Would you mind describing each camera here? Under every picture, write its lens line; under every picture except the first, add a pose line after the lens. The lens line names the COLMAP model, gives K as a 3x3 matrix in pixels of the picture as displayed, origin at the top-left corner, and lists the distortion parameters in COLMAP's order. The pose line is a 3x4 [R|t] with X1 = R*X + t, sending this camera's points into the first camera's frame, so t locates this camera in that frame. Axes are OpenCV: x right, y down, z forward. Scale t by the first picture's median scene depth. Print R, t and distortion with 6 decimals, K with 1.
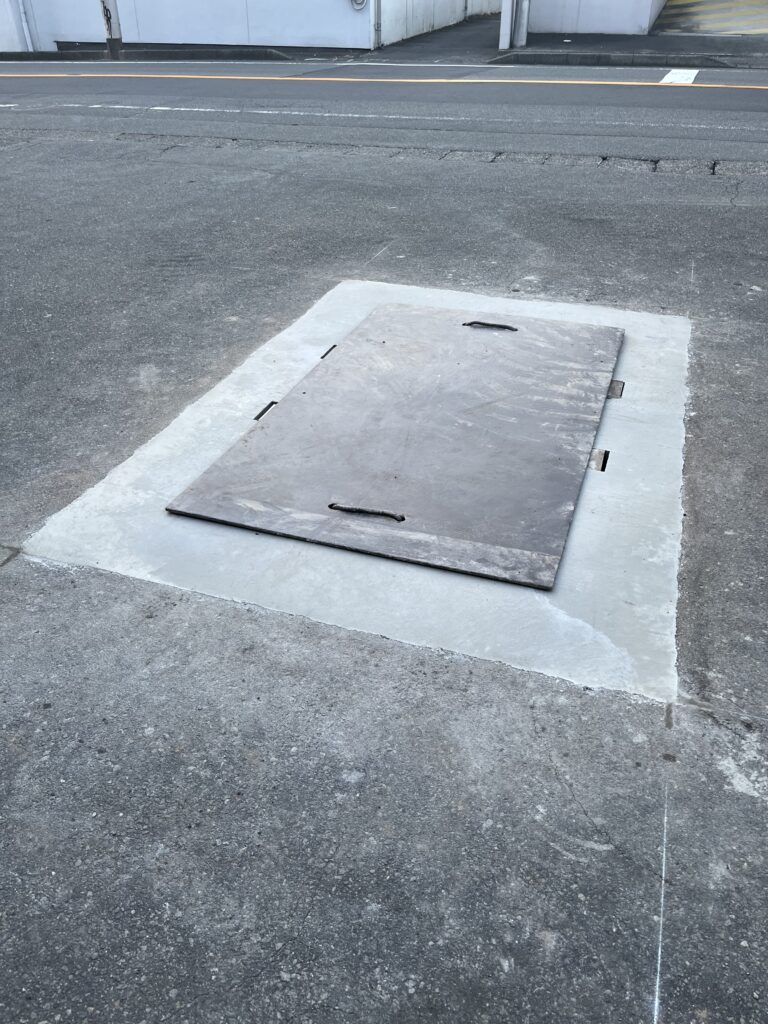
lens RADIAL K [[778.7, 0, 387.3], [0, 778.7, 515.2], [0, 0, 1]] dist [0.063371, -0.092835]
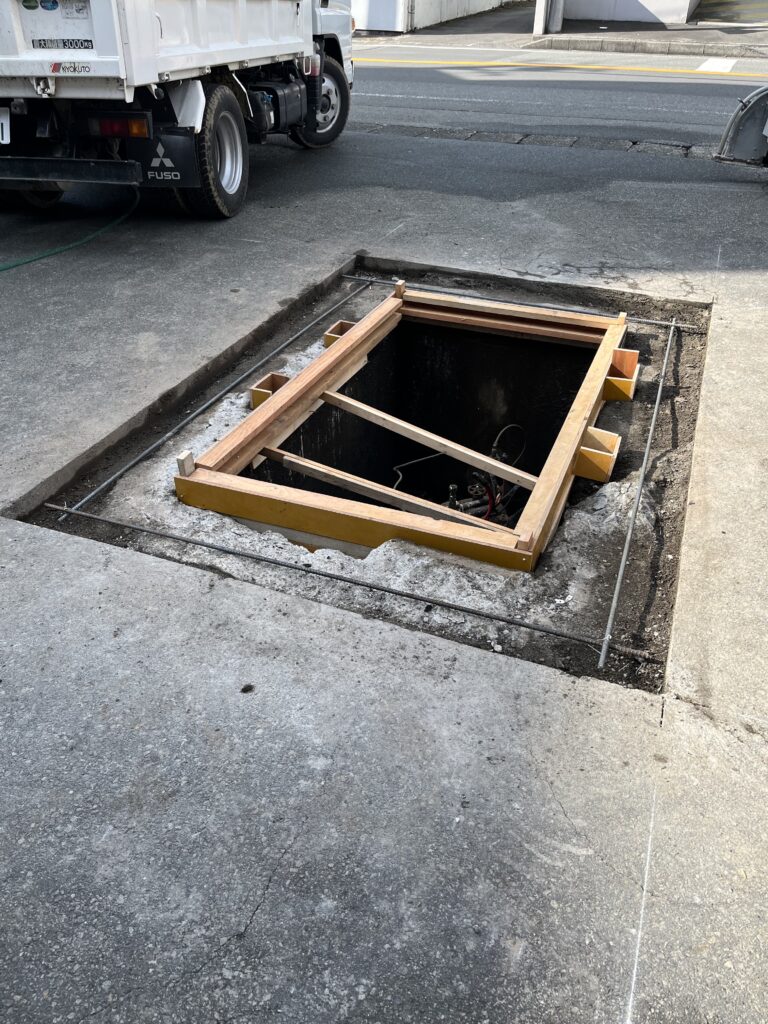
lens RADIAL K [[778.7, 0, 383.9], [0, 778.7, 513.1], [0, 0, 1]] dist [0.063371, -0.092835]
pose [[0.998942, 0.036395, -0.028119, 0.031845], [-0.036105, 0.999290, 0.010751, 0.013815], [0.028490, -0.009725, 0.999547, 0.043134]]
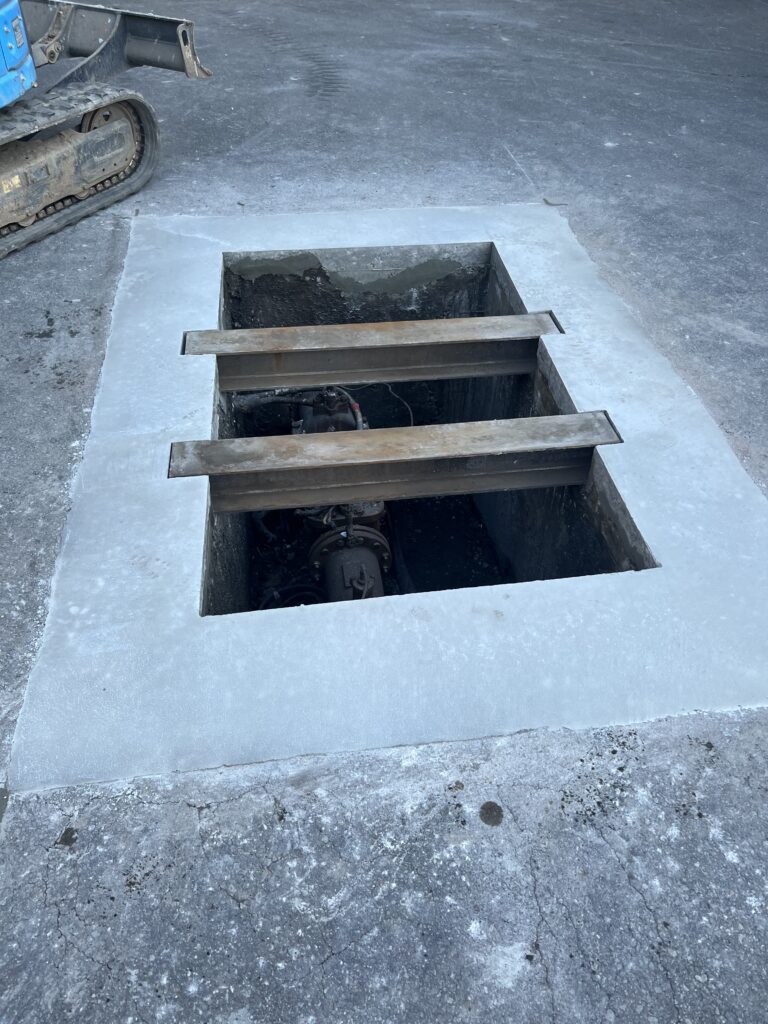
lens RADIAL K [[778.7, 0, 389.9], [0, 778.7, 509.8], [0, 0, 1]] dist [0.063371, -0.092835]
pose [[-0.892930, 0.300372, -0.335339, 0.467987], [-0.260038, 0.263928, 0.928828, -1.055100], [0.367500, 0.916580, -0.157561, 1.536605]]
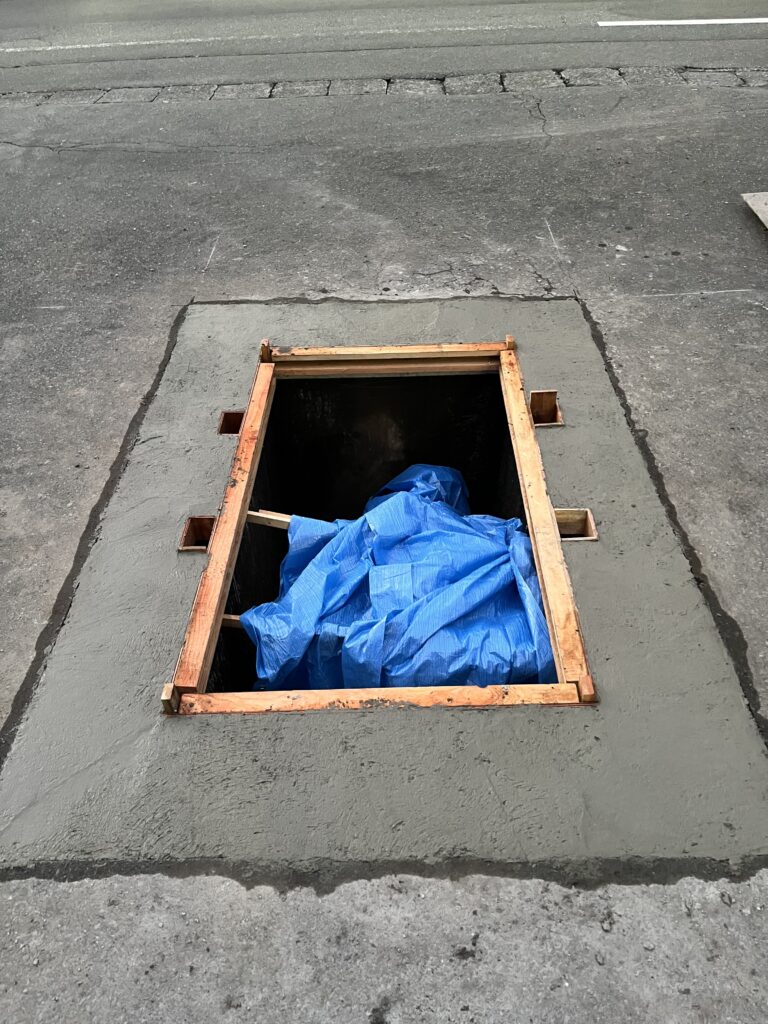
lens RADIAL K [[778.7, 0, 382.8], [0, 778.7, 511.2], [0, 0, 1]] dist [0.063371, -0.092835]
pose [[0.946511, -0.227721, 0.228605, -0.173211], [0.199256, 0.969750, 0.141005, -0.279951], [-0.253799, -0.087912, 0.963254, 0.189542]]
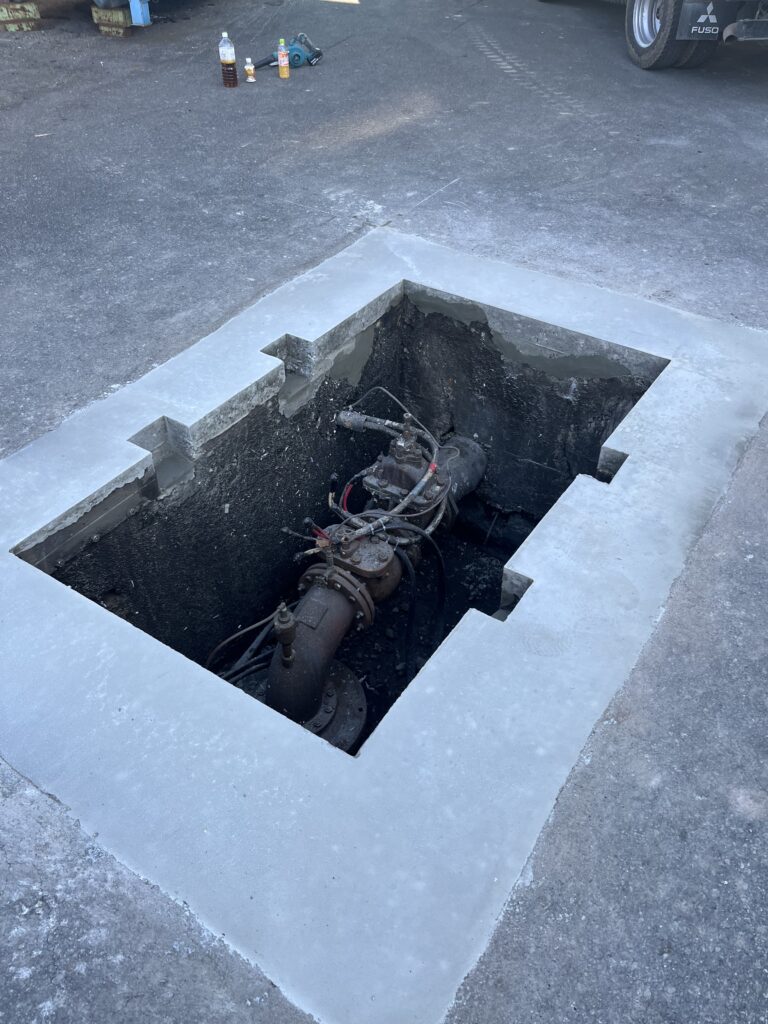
lens RADIAL K [[778.7, 0, 389.3], [0, 778.7, 504.5], [0, 0, 1]] dist [0.063371, -0.092835]
pose [[-0.967123, -0.165931, 0.192715, -0.116463], [0.146543, 0.255707, 0.955583, -1.060817], [-0.207840, 0.952408, -0.222984, 1.504388]]
